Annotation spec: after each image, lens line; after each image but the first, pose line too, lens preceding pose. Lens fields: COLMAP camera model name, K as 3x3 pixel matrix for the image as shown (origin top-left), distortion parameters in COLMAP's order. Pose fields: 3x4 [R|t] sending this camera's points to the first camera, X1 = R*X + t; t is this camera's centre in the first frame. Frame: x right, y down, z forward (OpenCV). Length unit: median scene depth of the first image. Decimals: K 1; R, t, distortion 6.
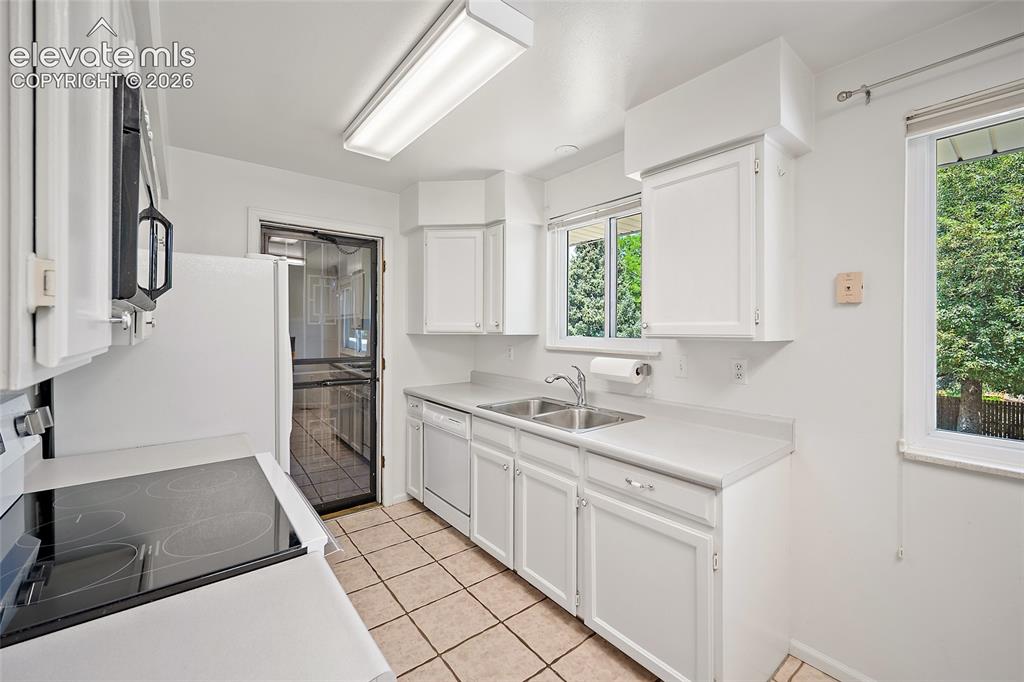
lens RADIAL K [[409.0, 0, 518.0], [0, 409.0, 328.1], [0, 0, 1]] dist [-0.001713, -0.001015]
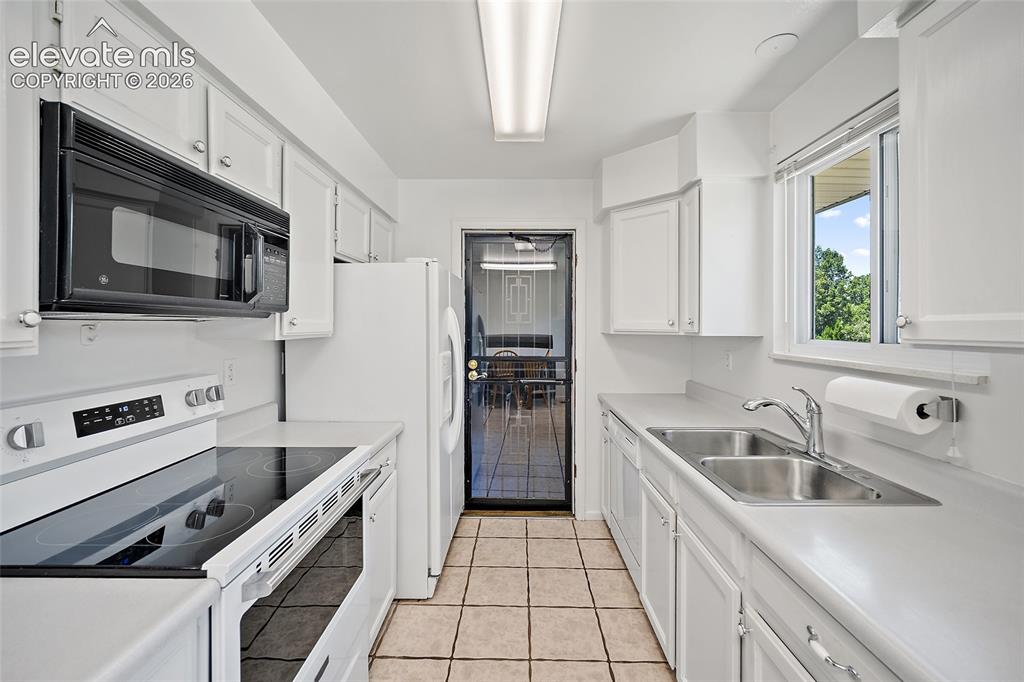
lens RADIAL K [[409.0, 0, 520.8], [0, 409.0, 326.3], [0, 0, 1]] dist [-0.001713, -0.001015]
pose [[0.778569, -0.000127, -0.627559, 0.179946], [-0.001210, 0.999998, -0.001704, 0.000843], [0.627558, 0.002086, 0.778567, 0.229033]]
